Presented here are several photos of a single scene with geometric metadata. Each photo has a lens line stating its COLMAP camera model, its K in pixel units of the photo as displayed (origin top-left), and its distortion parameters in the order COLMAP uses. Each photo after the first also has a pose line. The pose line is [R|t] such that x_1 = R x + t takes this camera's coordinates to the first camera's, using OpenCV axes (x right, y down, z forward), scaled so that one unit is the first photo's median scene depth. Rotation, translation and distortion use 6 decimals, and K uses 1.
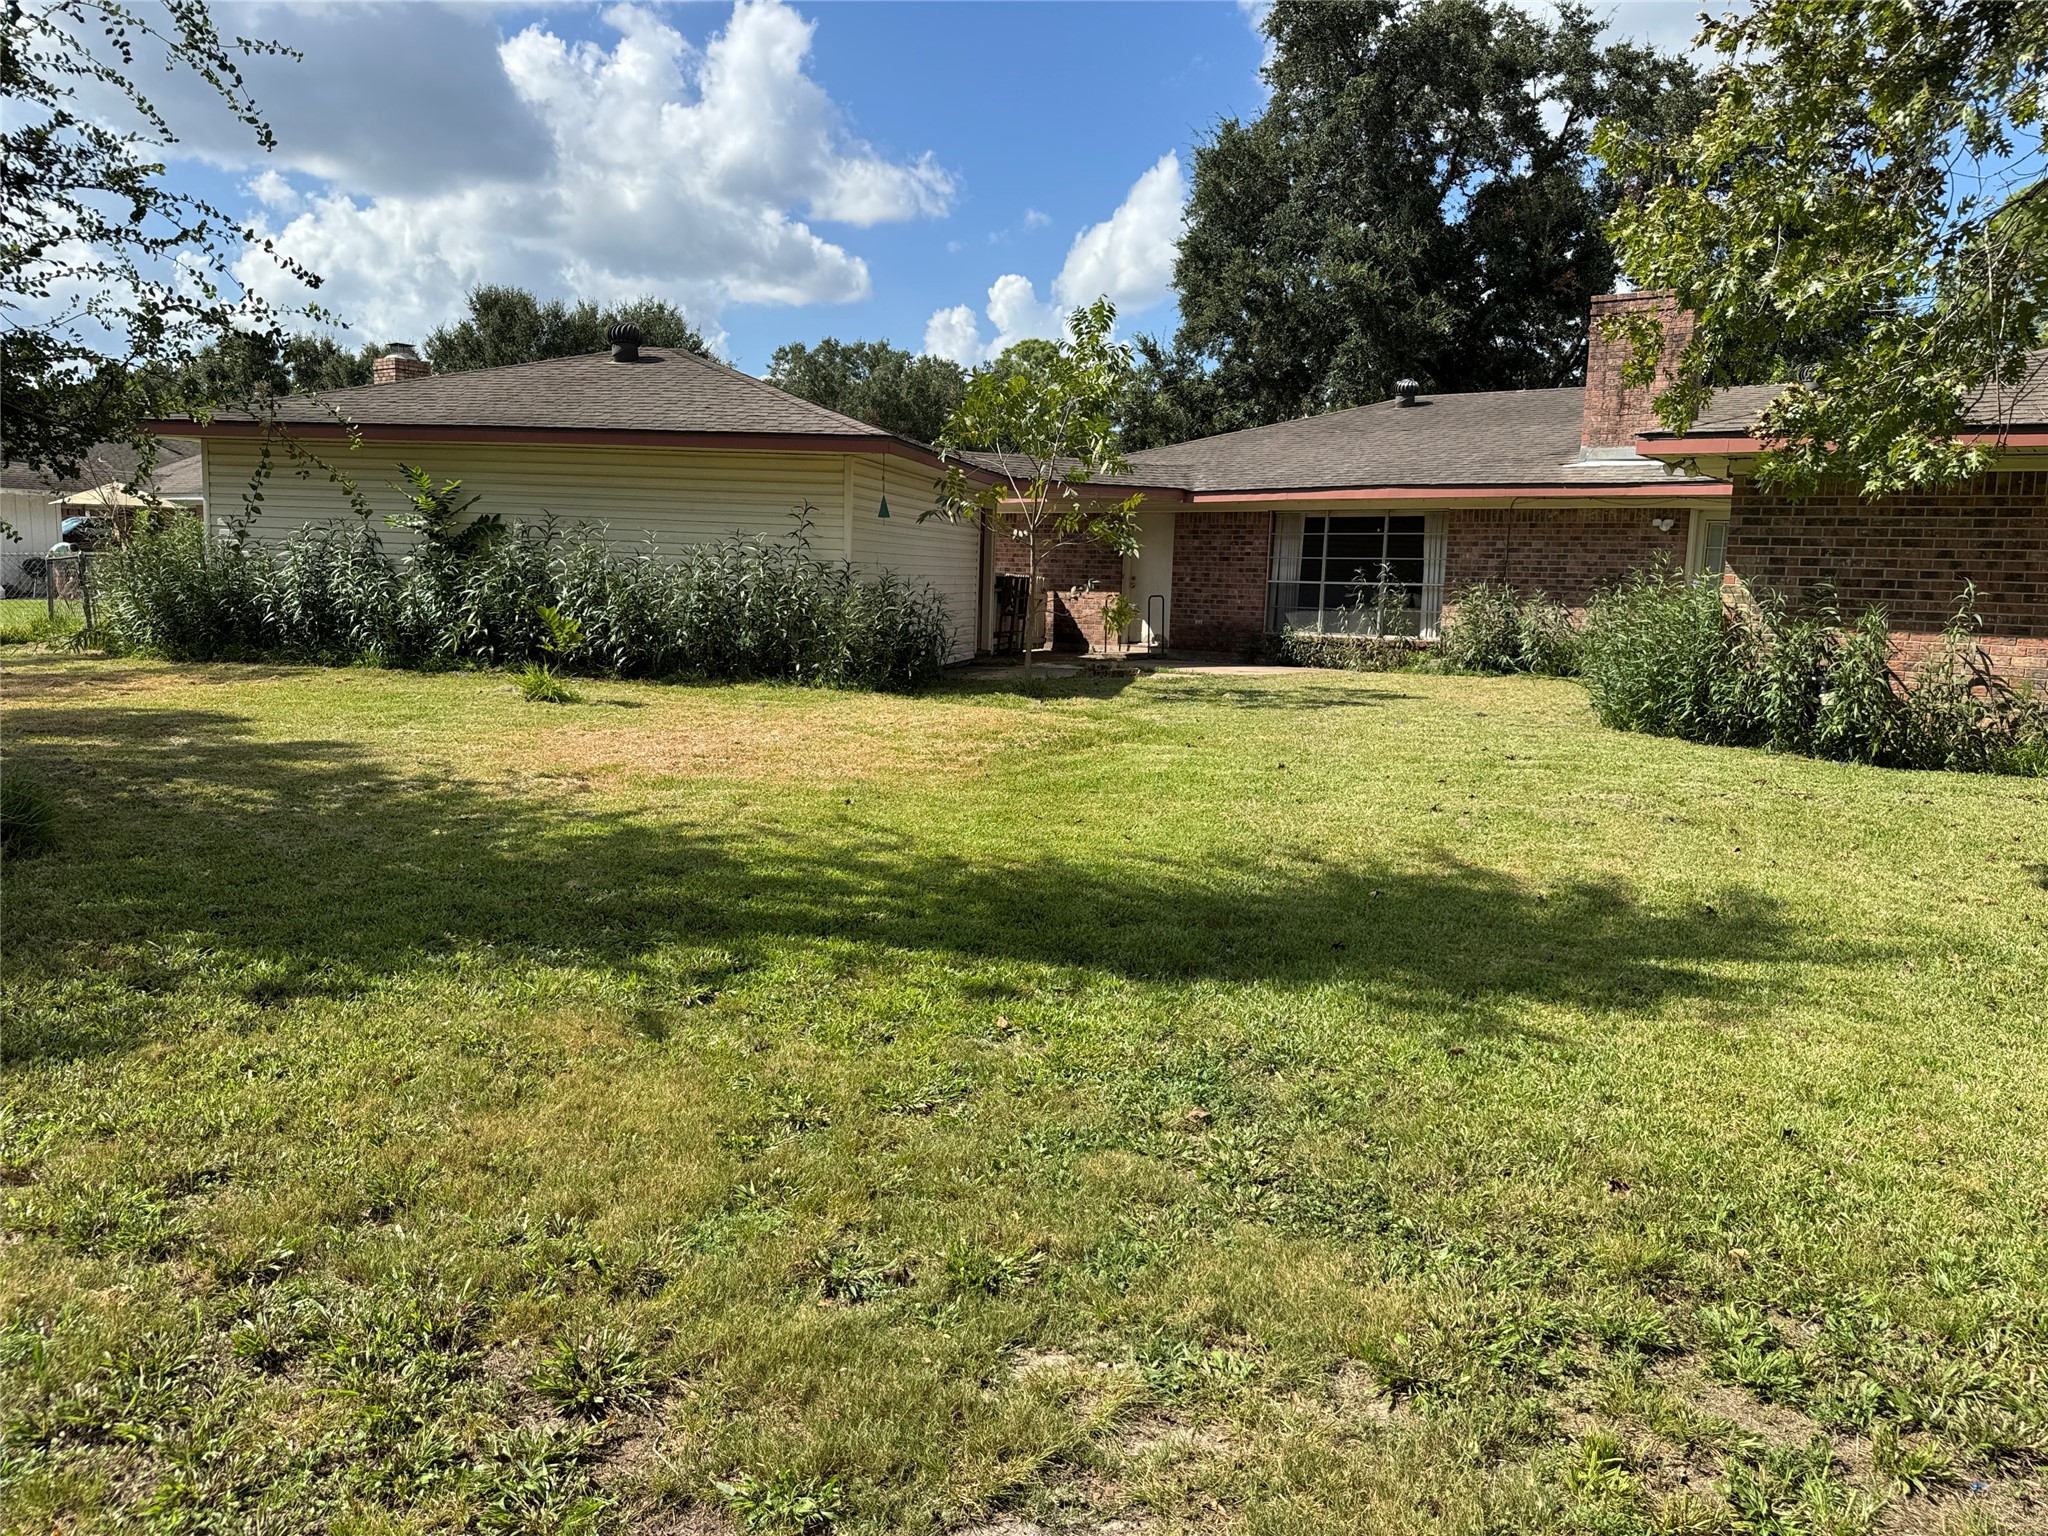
lens RADIAL K [[1438.4, 0, 993.7], [0, 1438.4, 770.4], [0, 0, 1]] dist [0.077298, -0.104633]
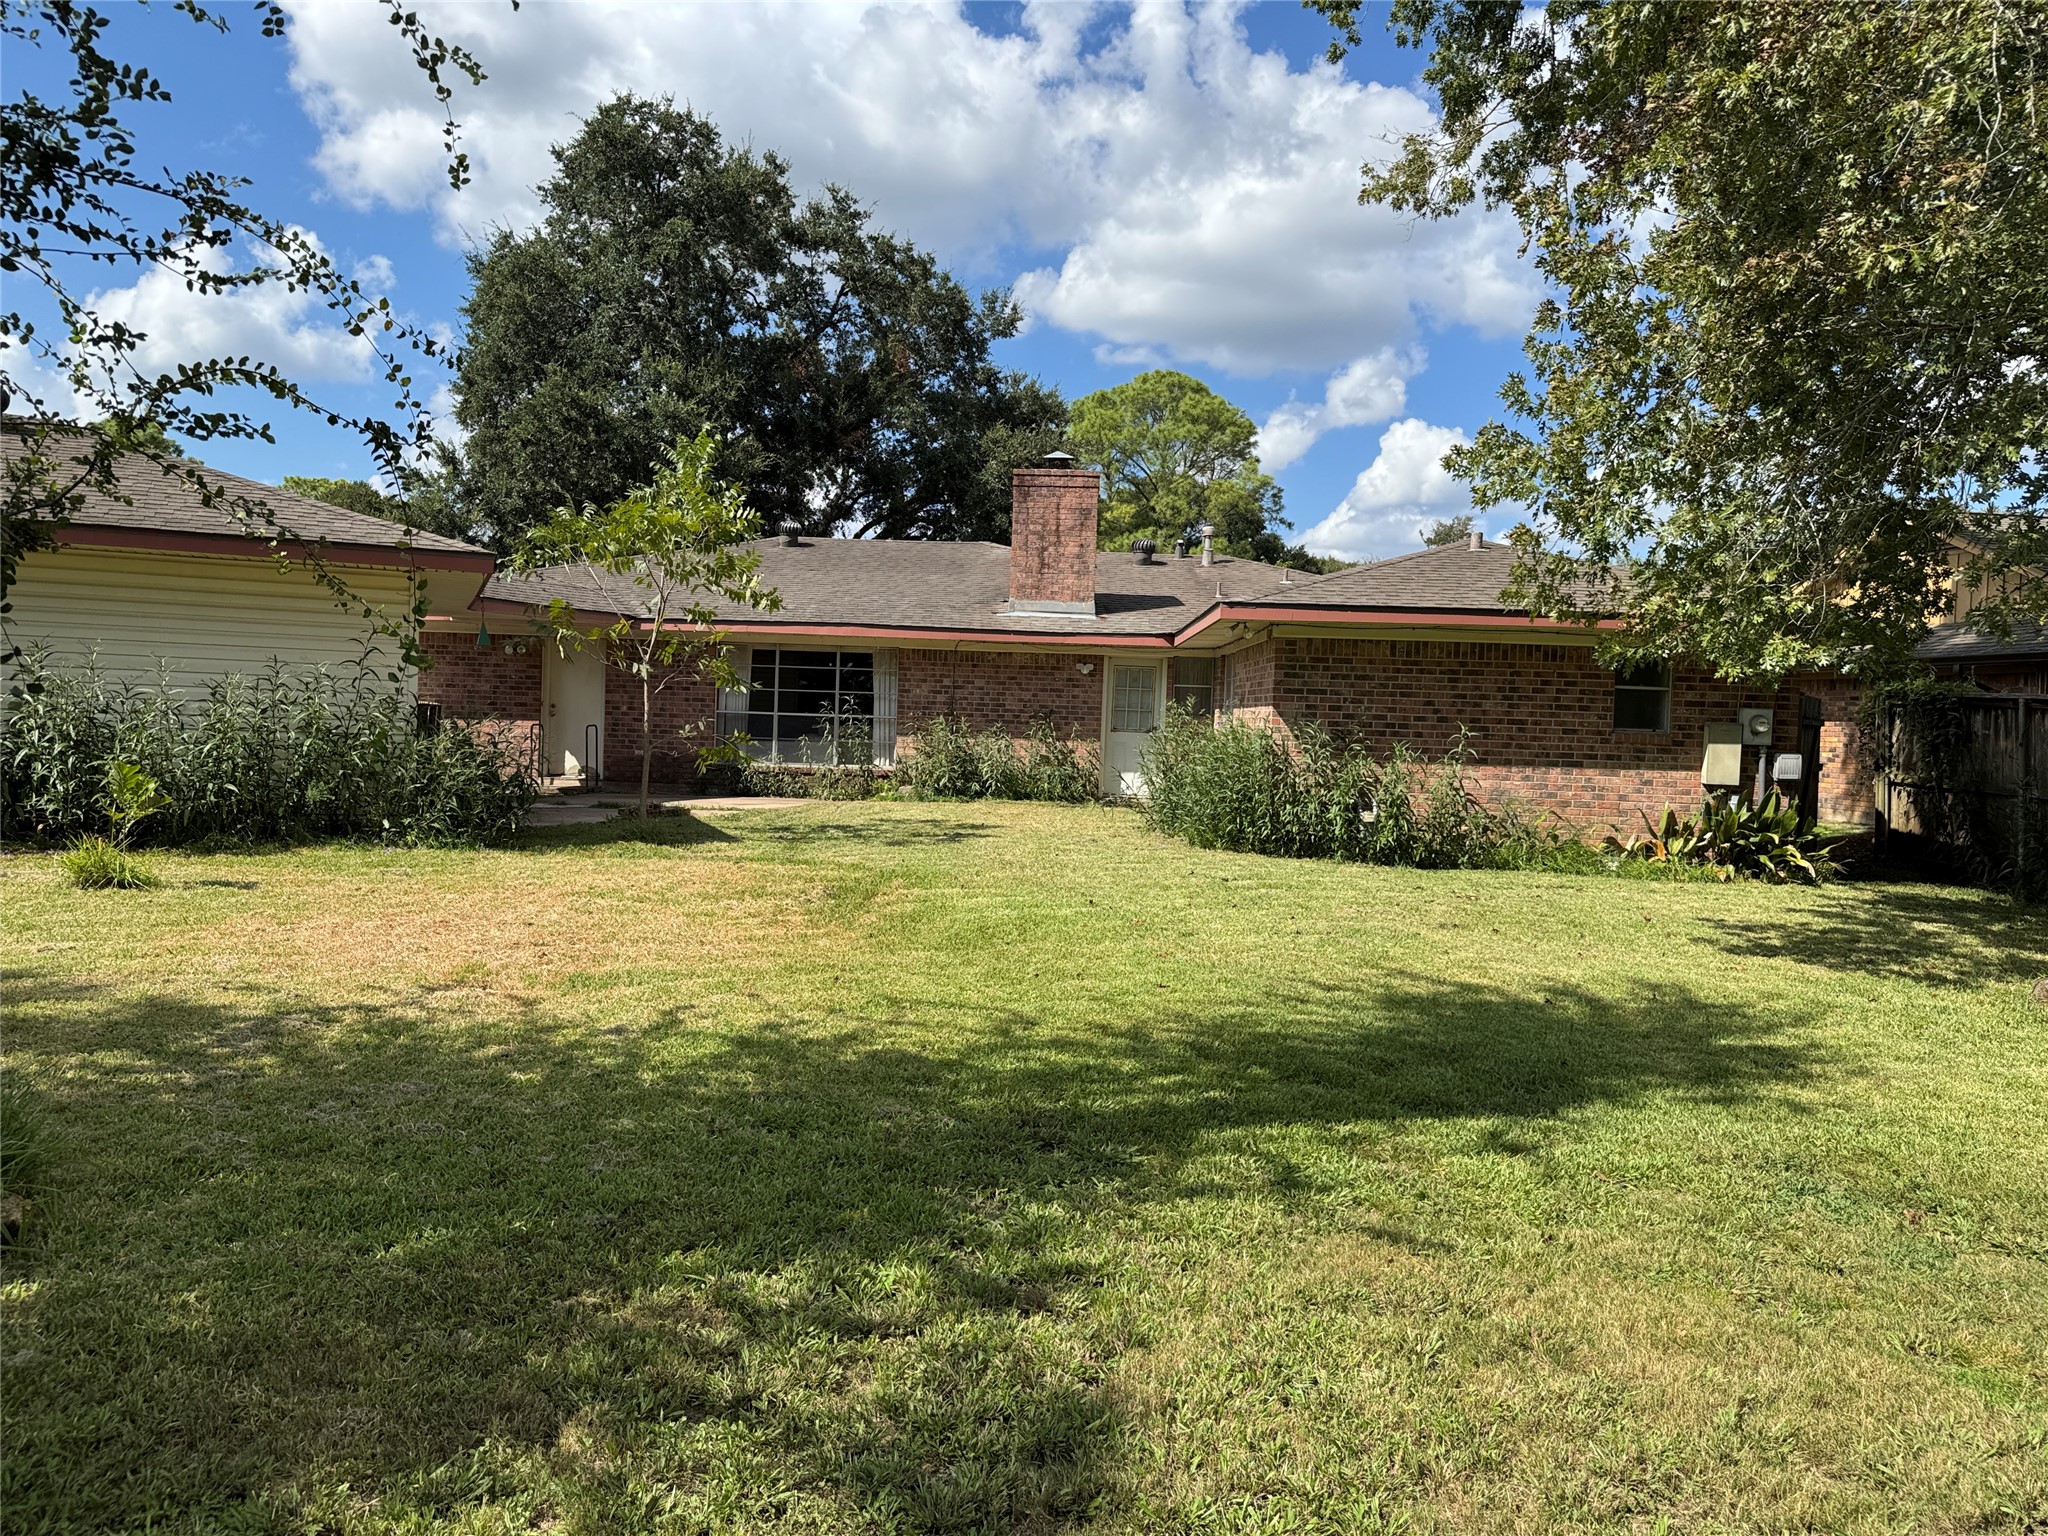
lens RADIAL K [[1438.4, 0, 997.2], [0, 1438.4, 802.3], [0, 0, 1]] dist [0.077298, -0.104633]
pose [[0.823148, -0.035839, 0.566694, -0.243138], [0.067645, 0.997088, -0.035200, -0.023294], [-0.563783, 0.067308, 0.823176, 0.086033]]
